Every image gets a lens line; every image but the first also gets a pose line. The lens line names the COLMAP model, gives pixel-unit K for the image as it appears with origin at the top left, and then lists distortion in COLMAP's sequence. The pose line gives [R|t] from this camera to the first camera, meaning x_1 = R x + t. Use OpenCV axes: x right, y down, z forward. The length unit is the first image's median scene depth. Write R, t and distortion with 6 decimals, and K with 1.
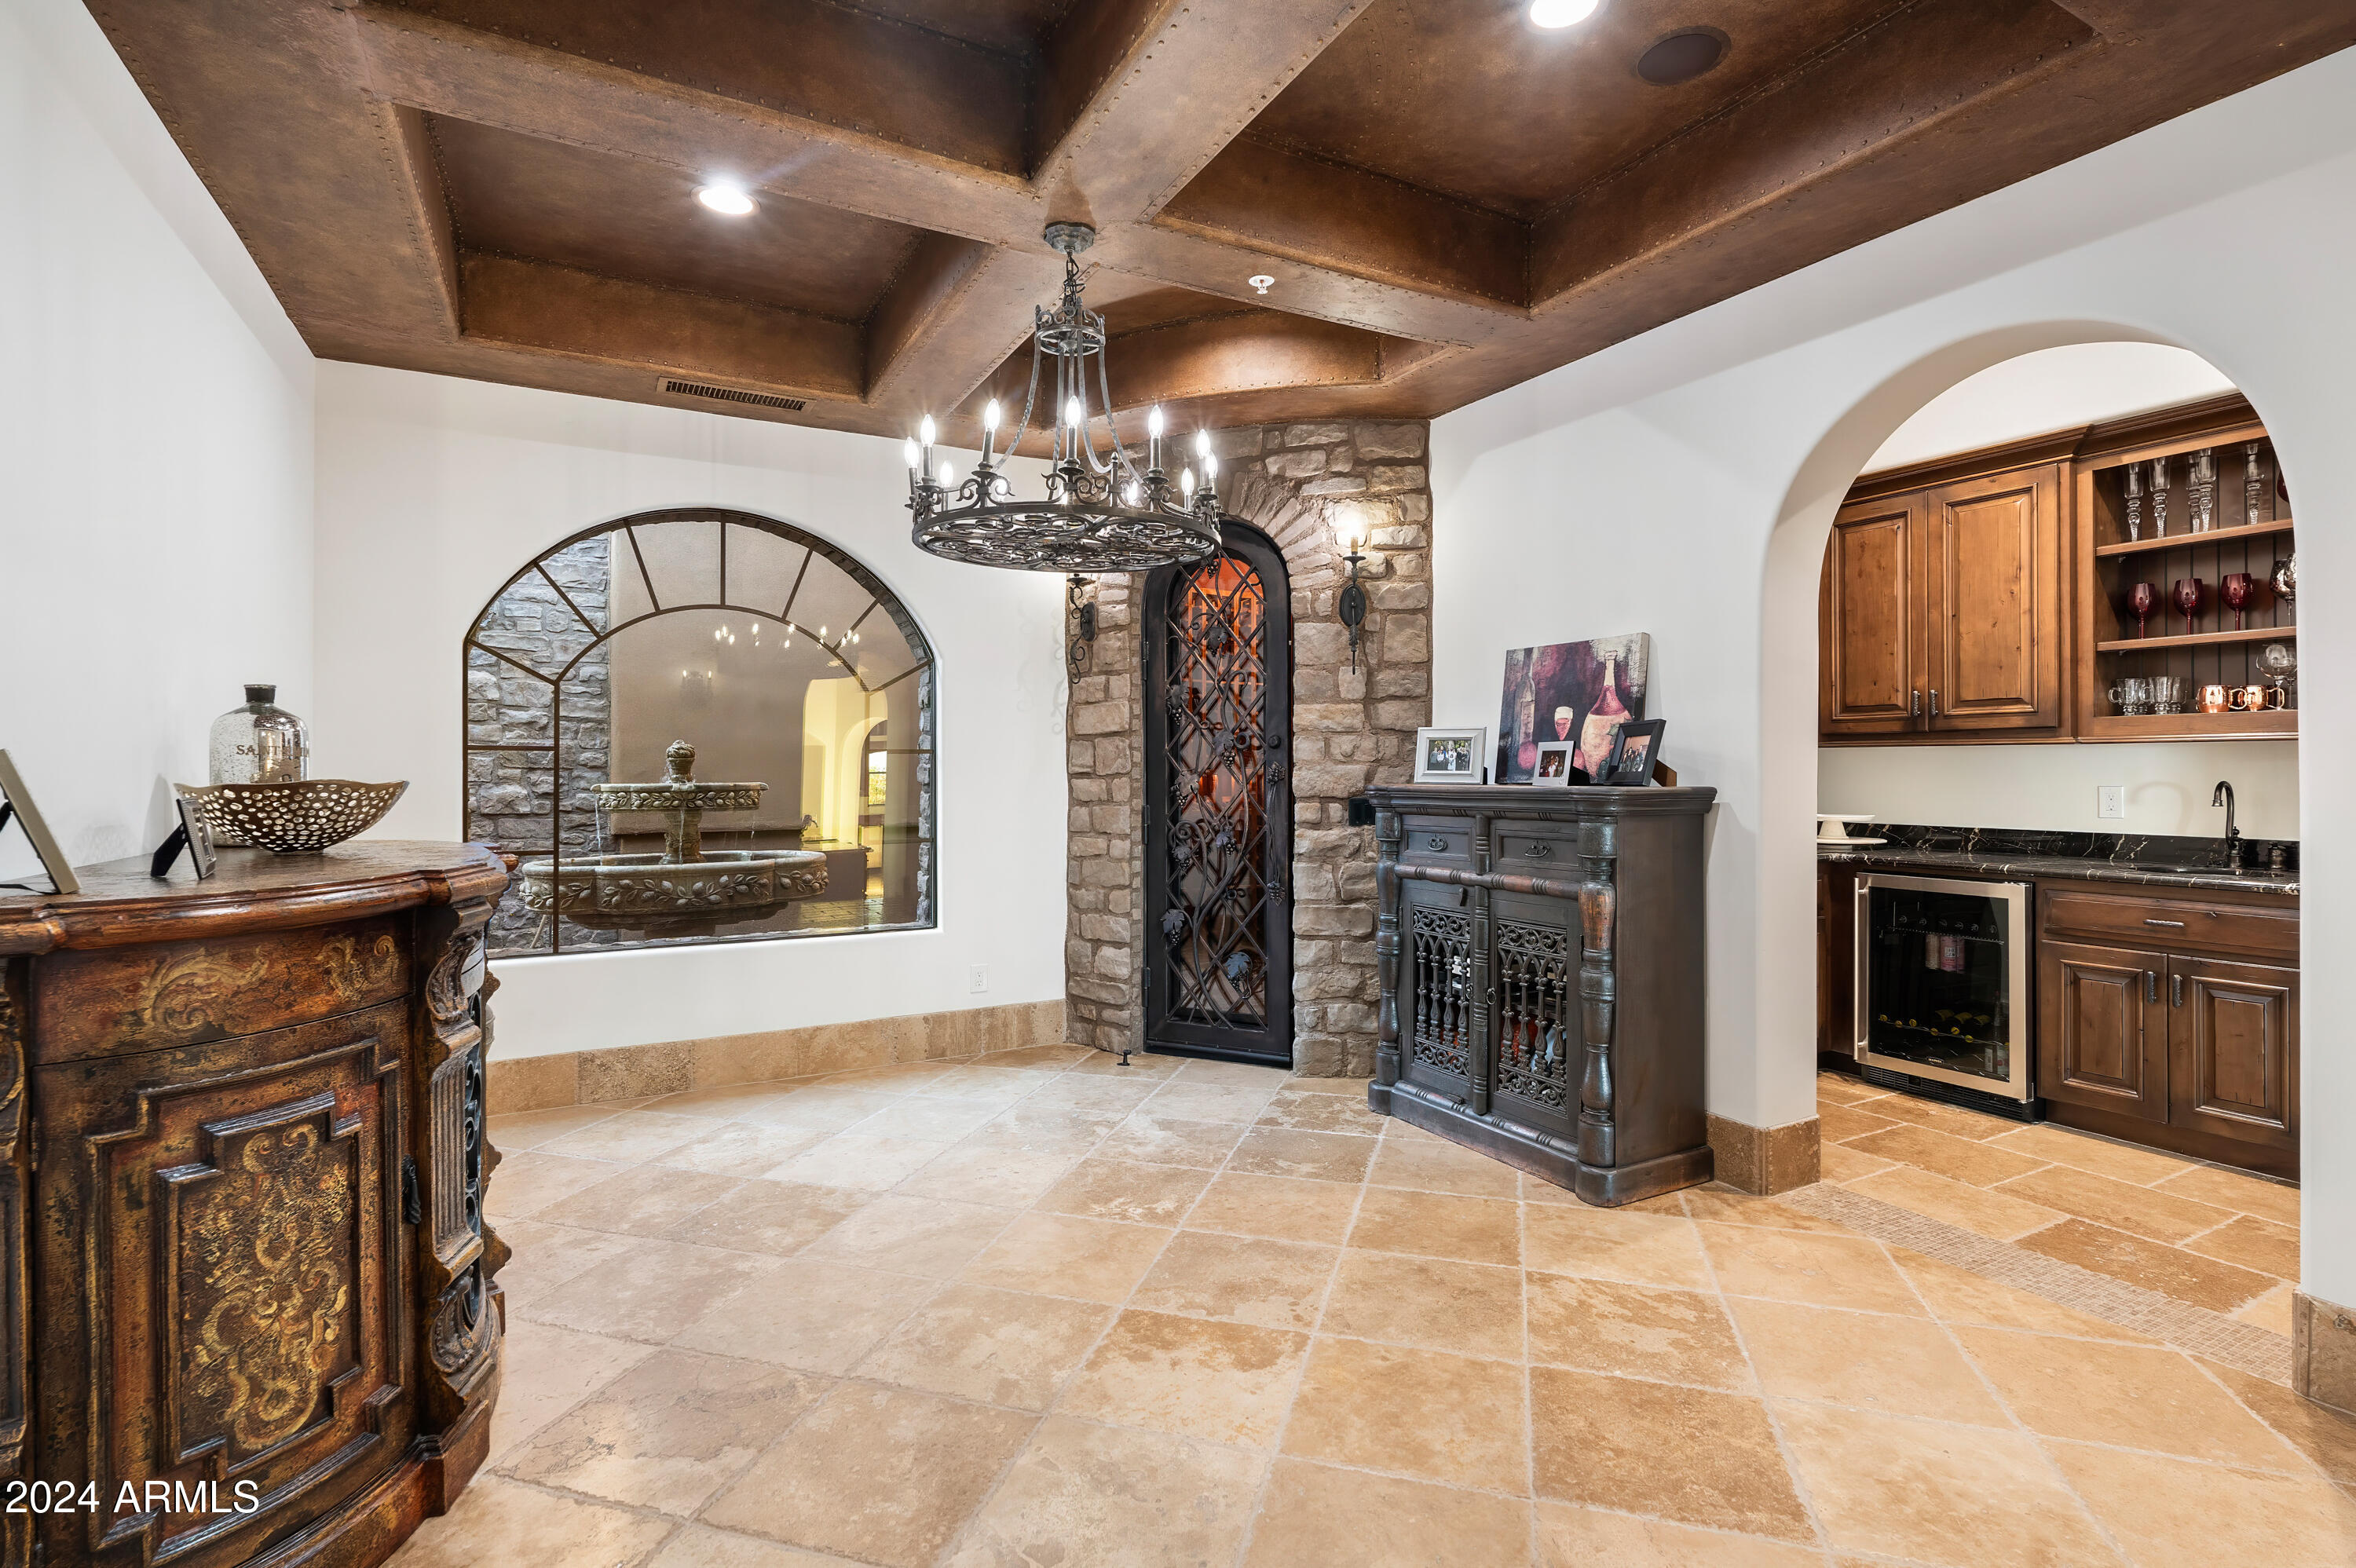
lens RADIAL K [[1080.5, 0, 1180.9], [0, 1080.5, 791.2], [0, 0, 1]] dist [0.002243, 0.000405]
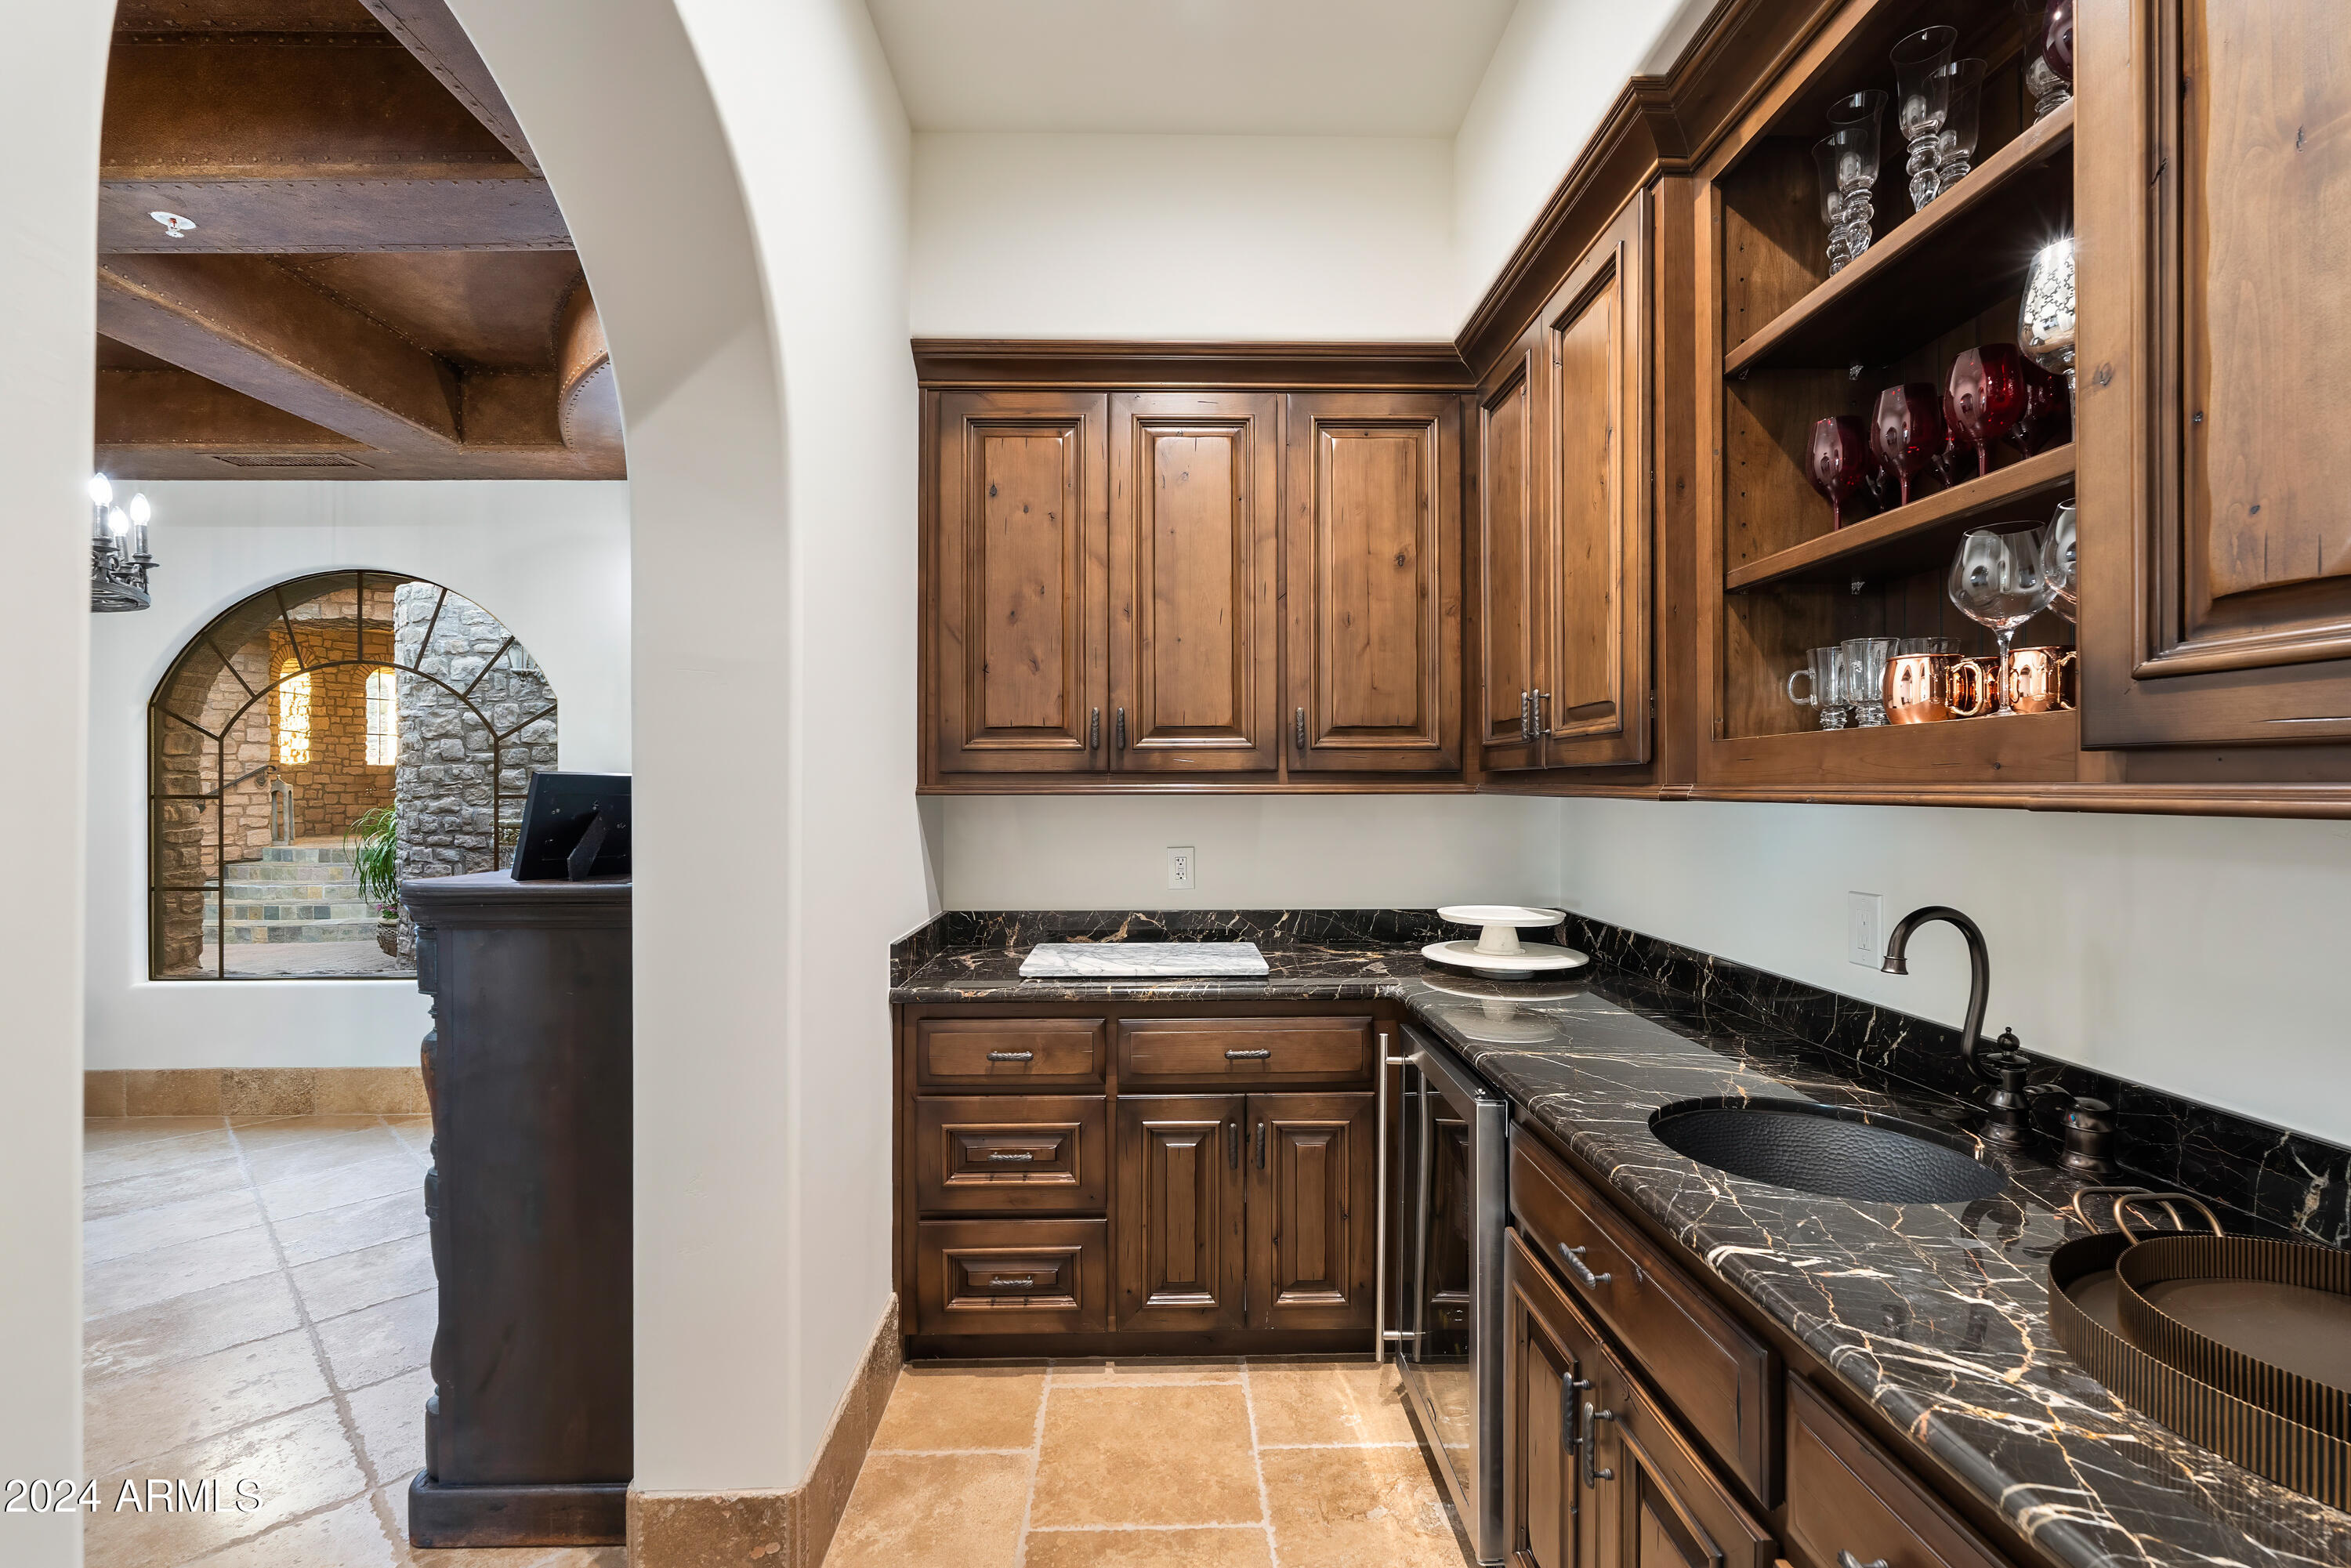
lens RADIAL K [[1030.2, 0, 1174.2], [0, 1030.2, 796.8], [0, 0, 1]] dist [-0.002130, -0.000284]
pose [[0.889178, 0.002690, -0.457553, 0.801788], [-0.003661, 0.999993, -0.001235, -0.042133], [0.457547, 0.002774, 0.889181, 0.500298]]
